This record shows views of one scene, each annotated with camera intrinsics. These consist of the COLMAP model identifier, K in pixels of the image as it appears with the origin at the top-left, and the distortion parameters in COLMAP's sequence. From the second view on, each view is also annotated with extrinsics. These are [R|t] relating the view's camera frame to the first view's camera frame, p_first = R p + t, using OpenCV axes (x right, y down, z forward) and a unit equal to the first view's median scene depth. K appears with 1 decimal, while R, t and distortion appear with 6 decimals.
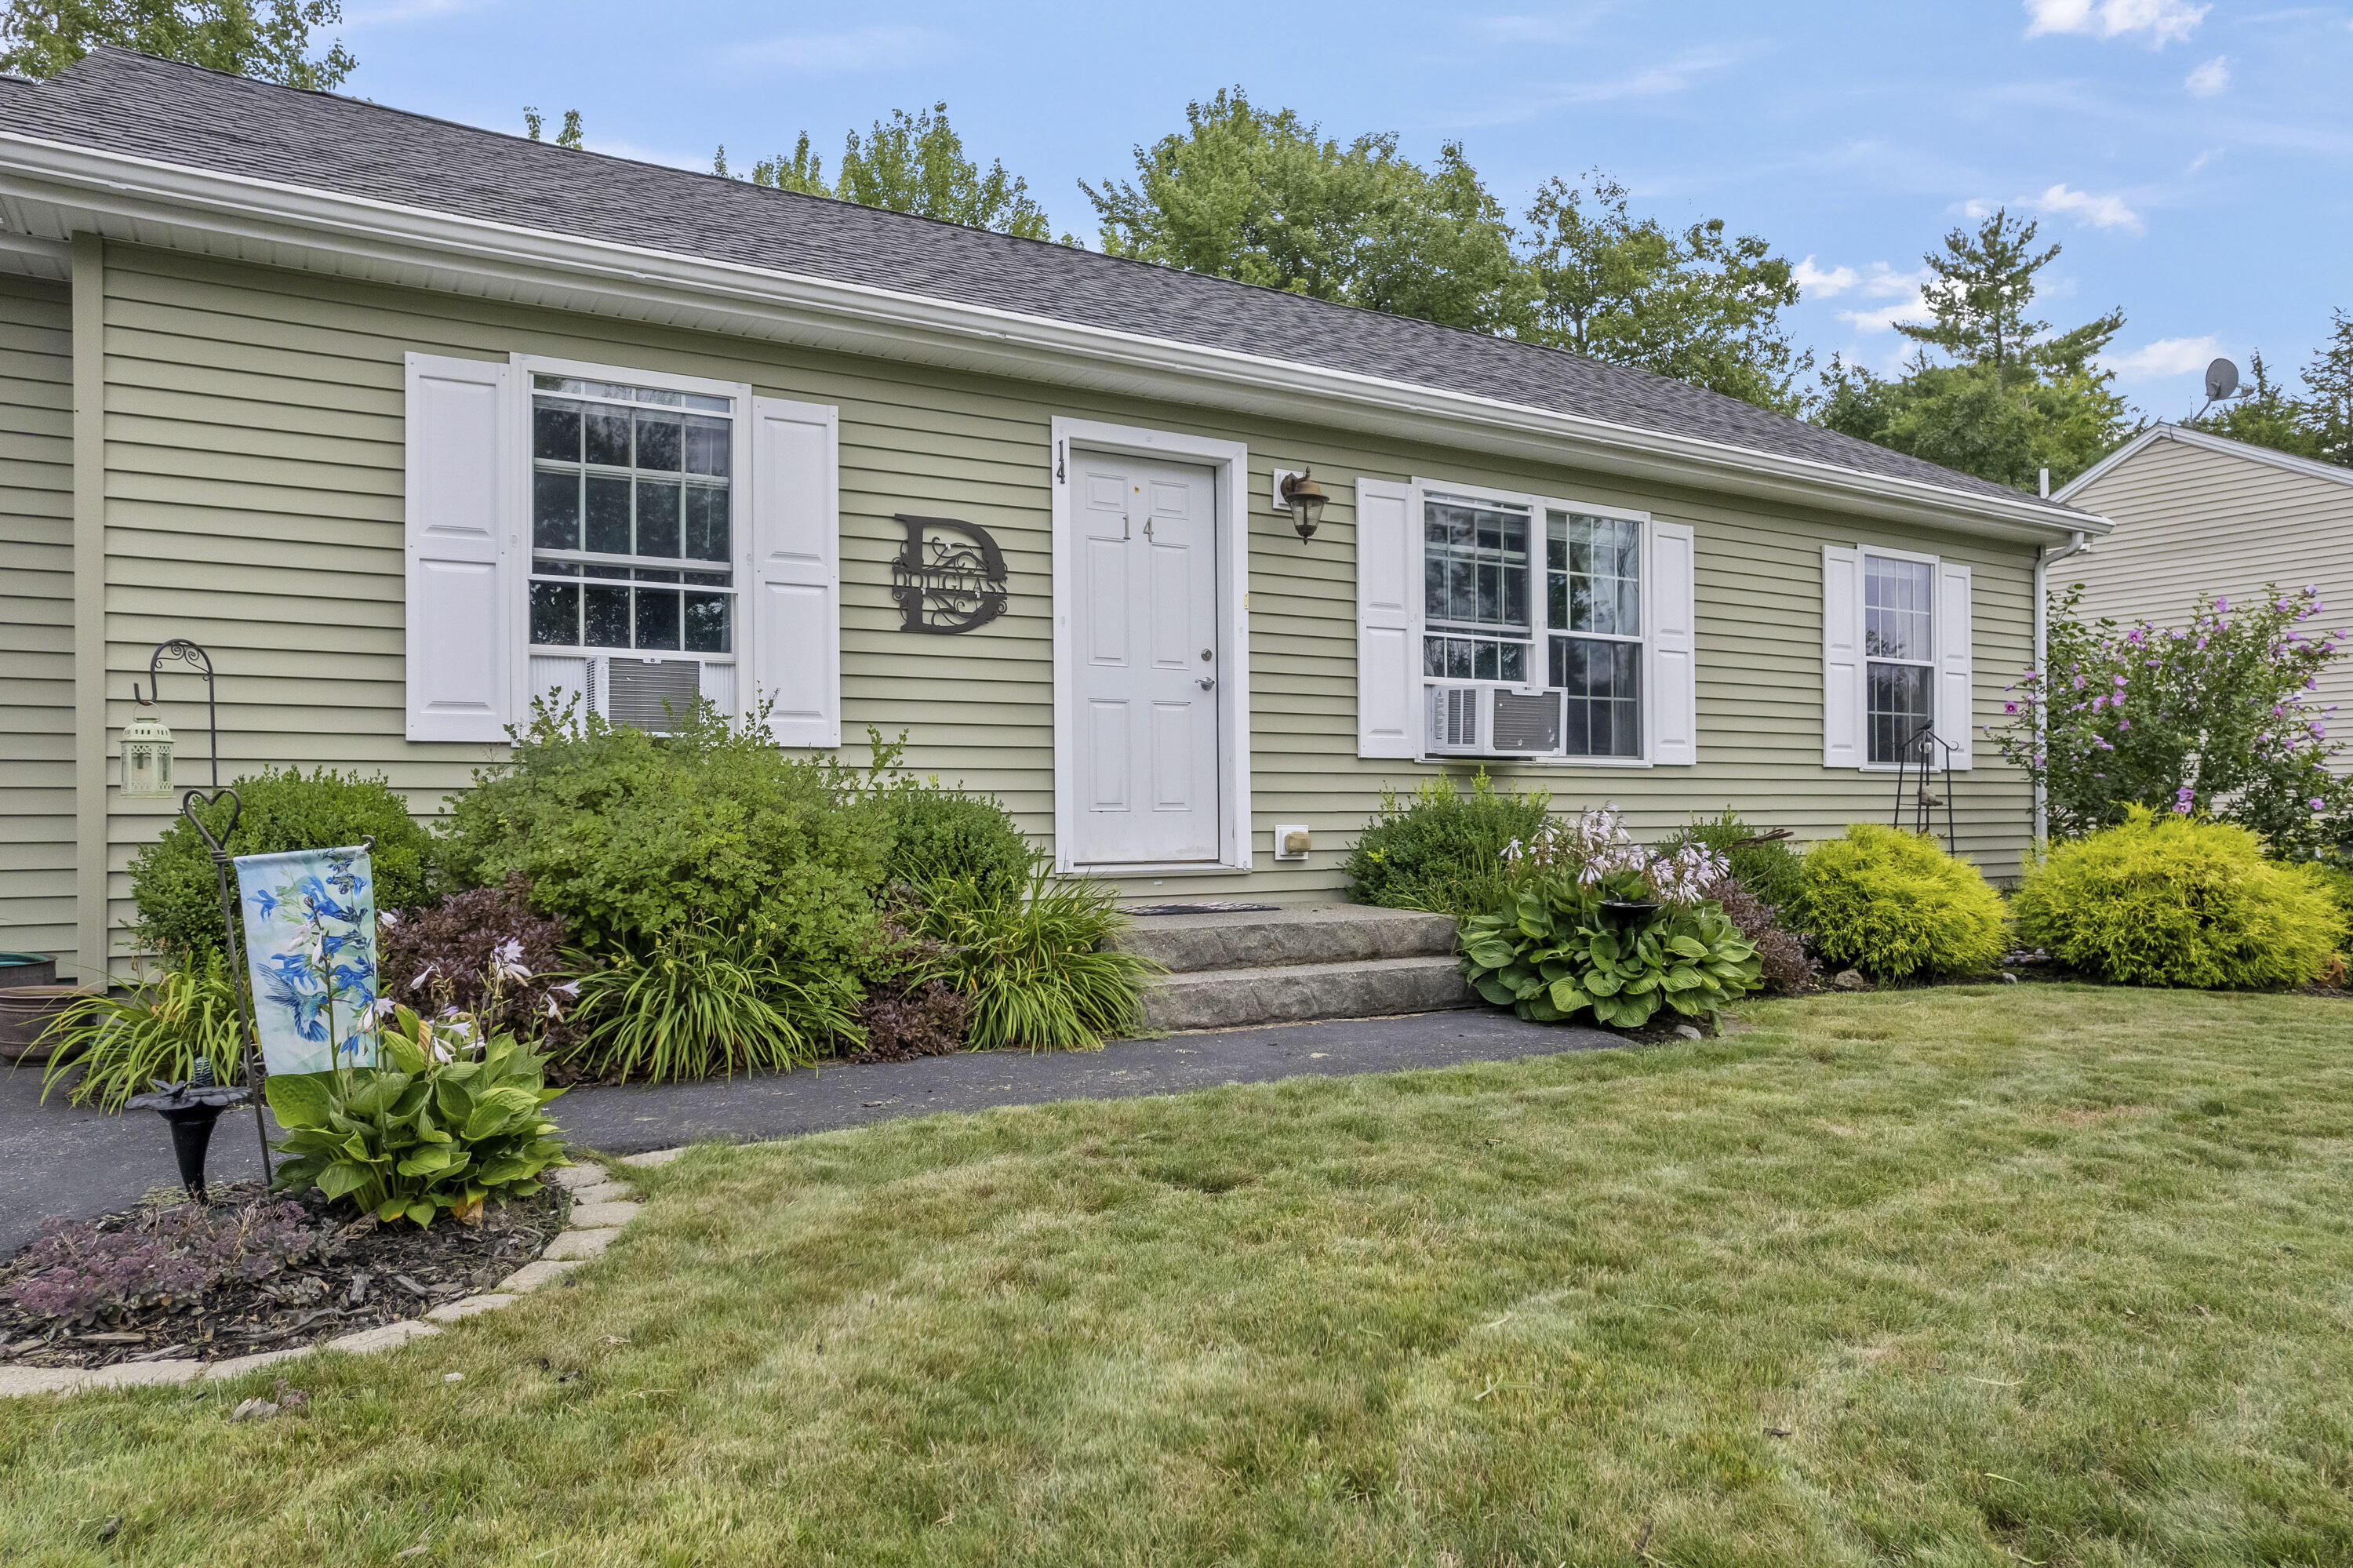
lens RADIAL K [[1524.2, 0, 1186.2], [0, 1524.2, 825.9], [0, 0, 1]] dist [-0.056289, 0.046440]
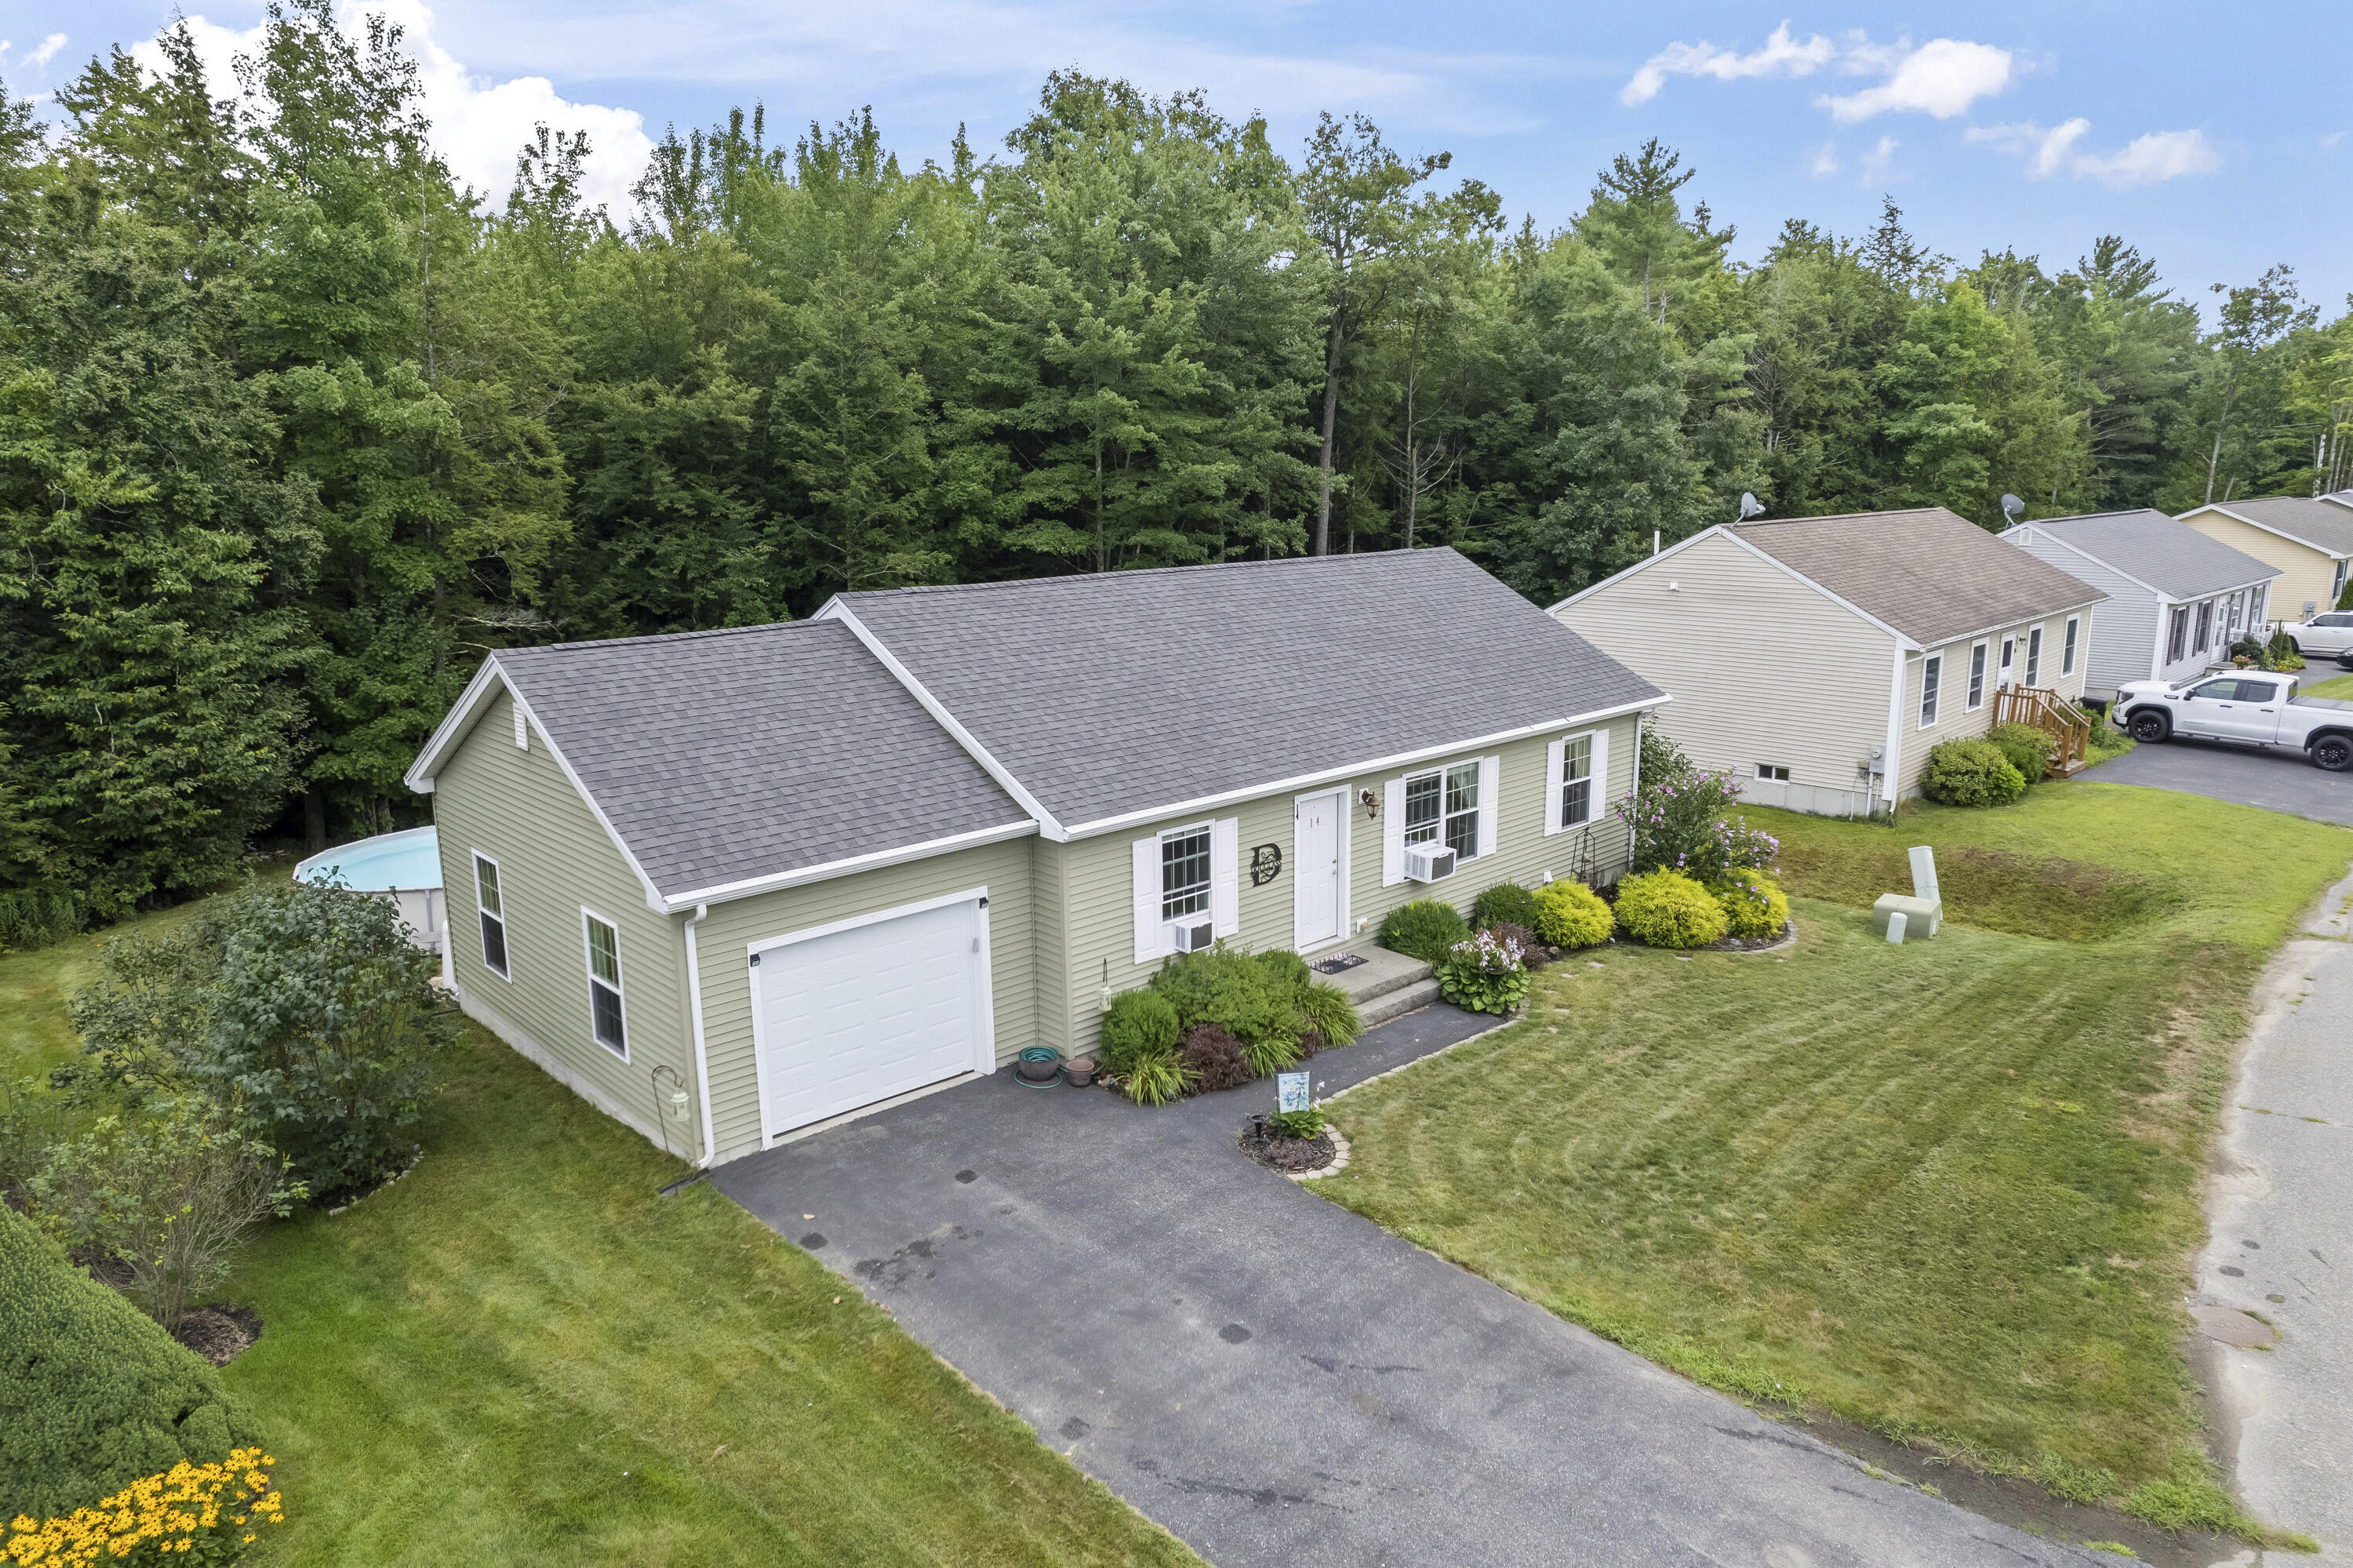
lens RADIAL K [[1510.1, 0, 1176.5], [0, 1510.1, 784.0], [0, 0, 1]] dist [-0.041880, 0.002319]
pose [[0.979155, -0.046687, 0.197675, -0.768284], [0.004874, 0.978345, 0.206922, -0.789502], [-0.203055, -0.201646, 0.958179, -1.428260]]
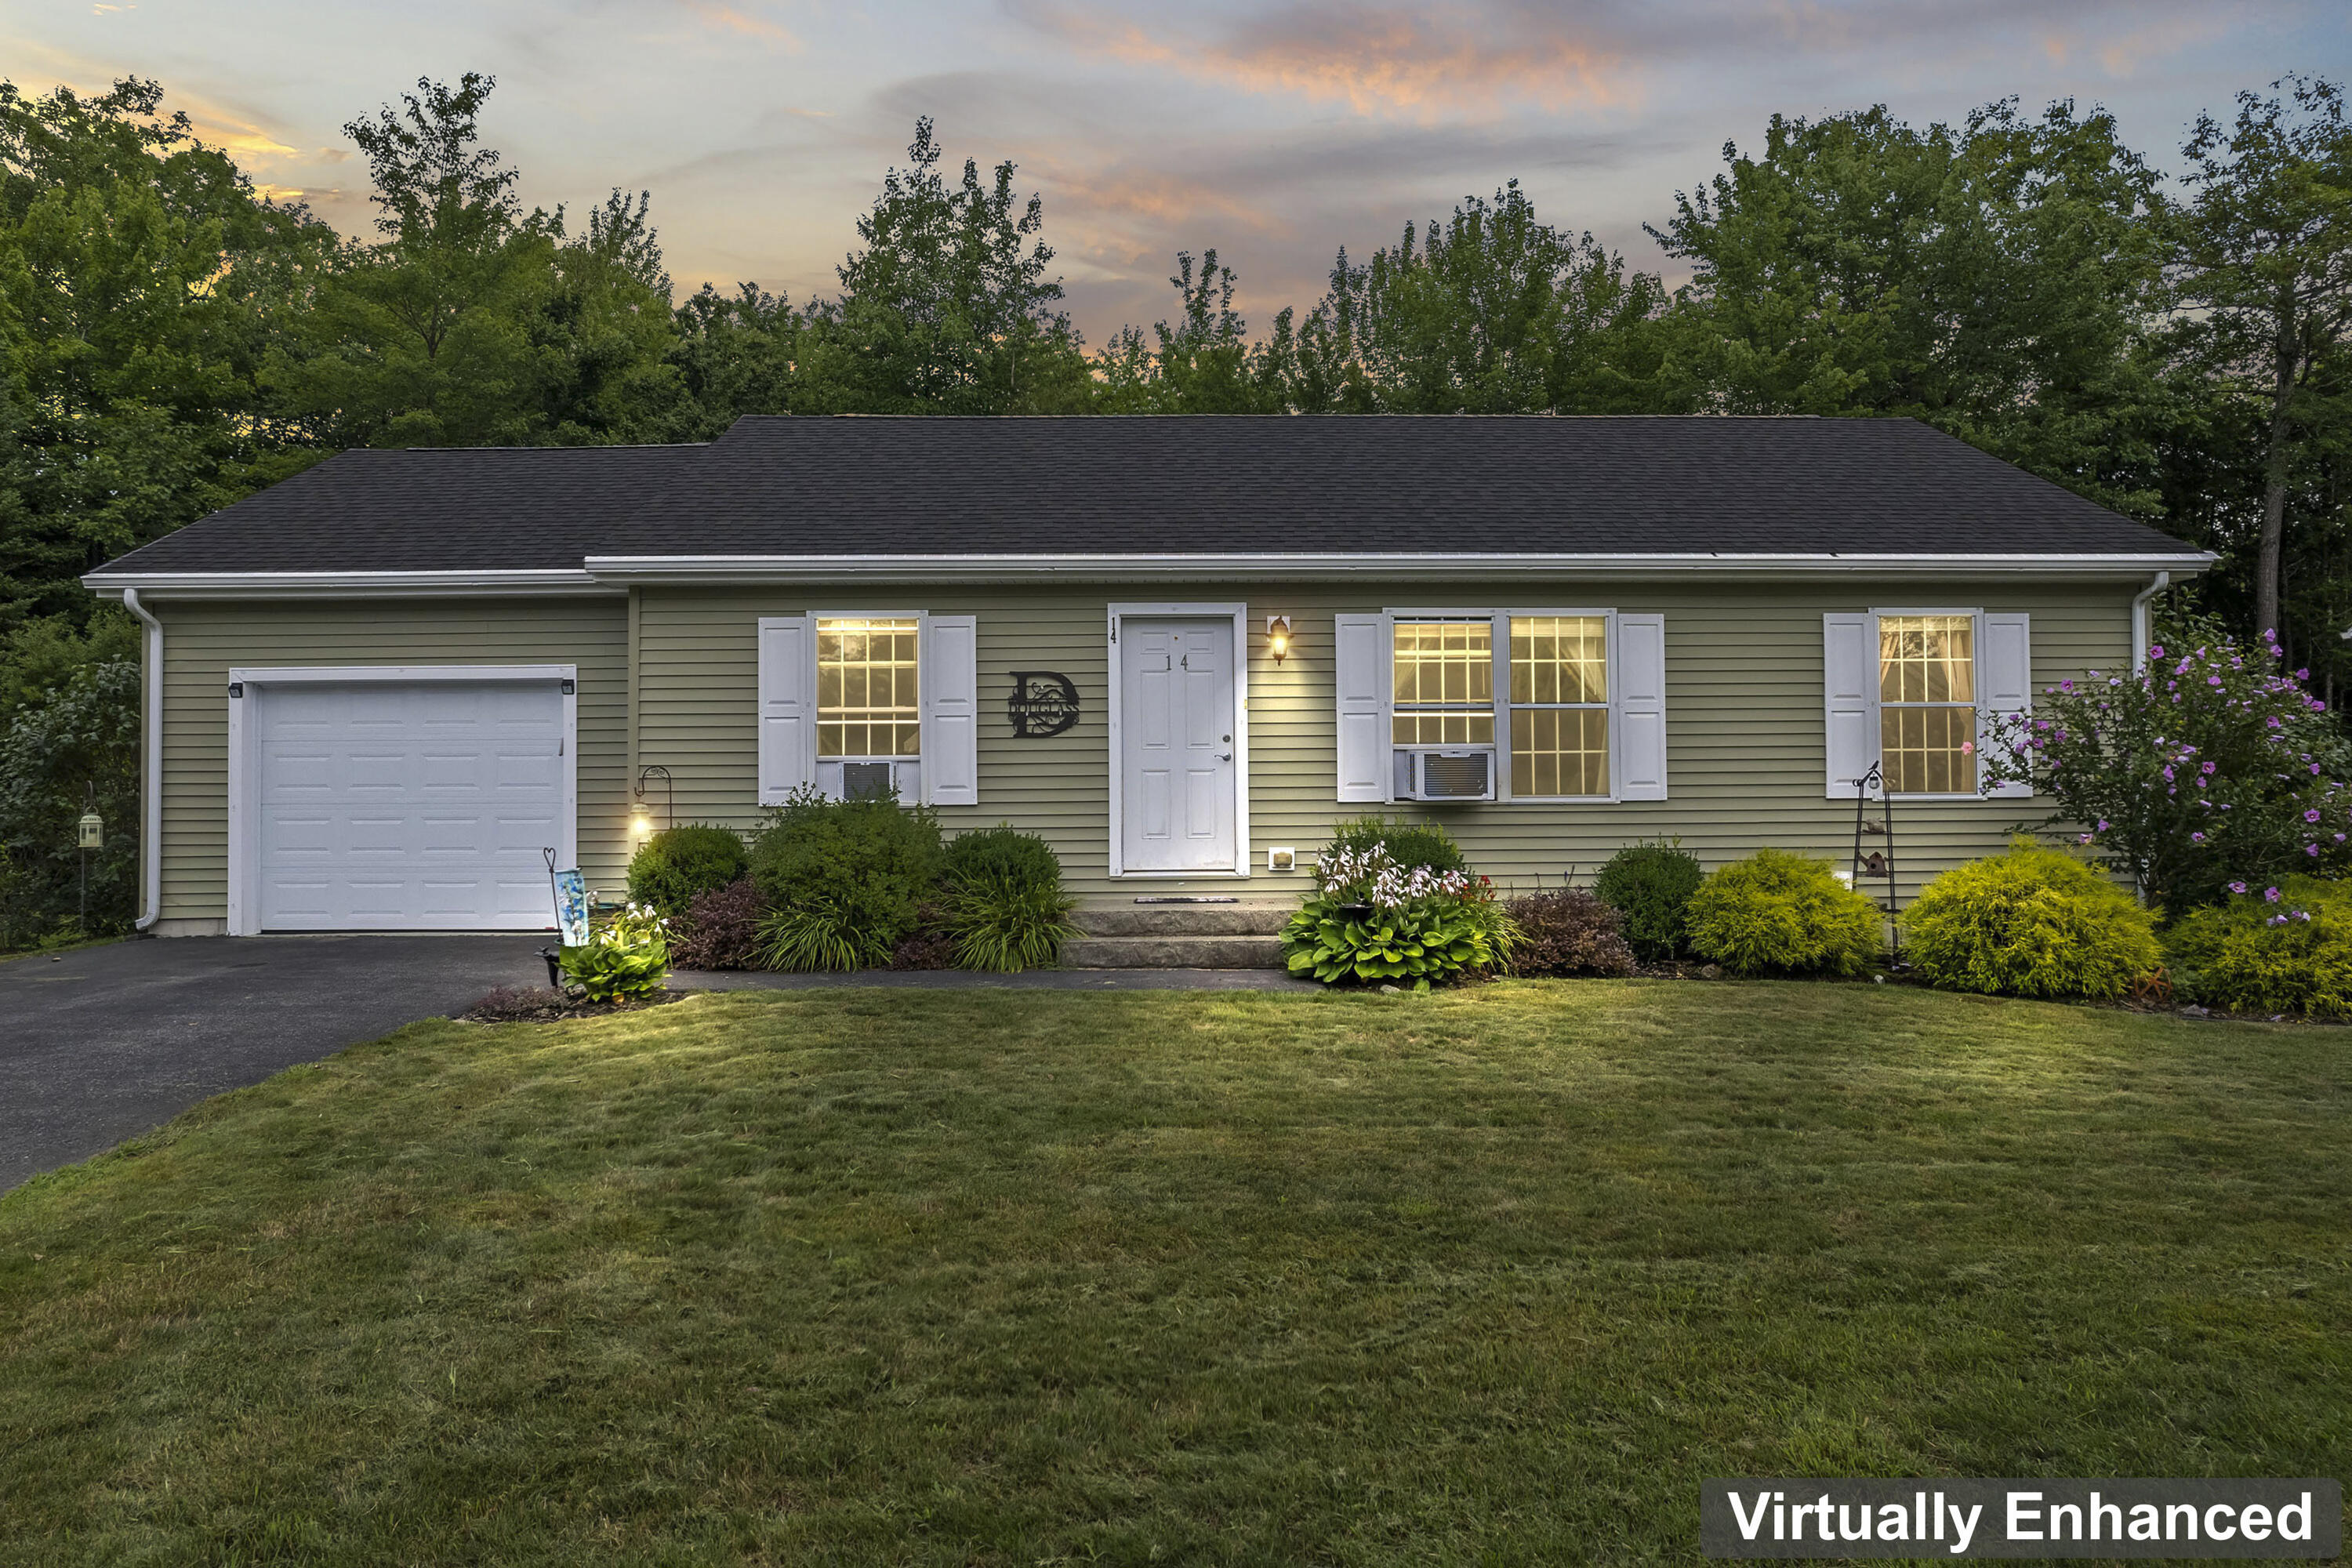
lens RADIAL K [[1509.4, 0, 1176.0], [0, 1509.4, 784.0], [0, 0, 1]] dist [-0.041880, 0.002319]
pose [[0.864084, -0.007145, -0.503296, 0.754073], [-0.000774, 0.999879, -0.015525, -0.041579], [0.503347, 0.013805, 0.863974, -0.369252]]
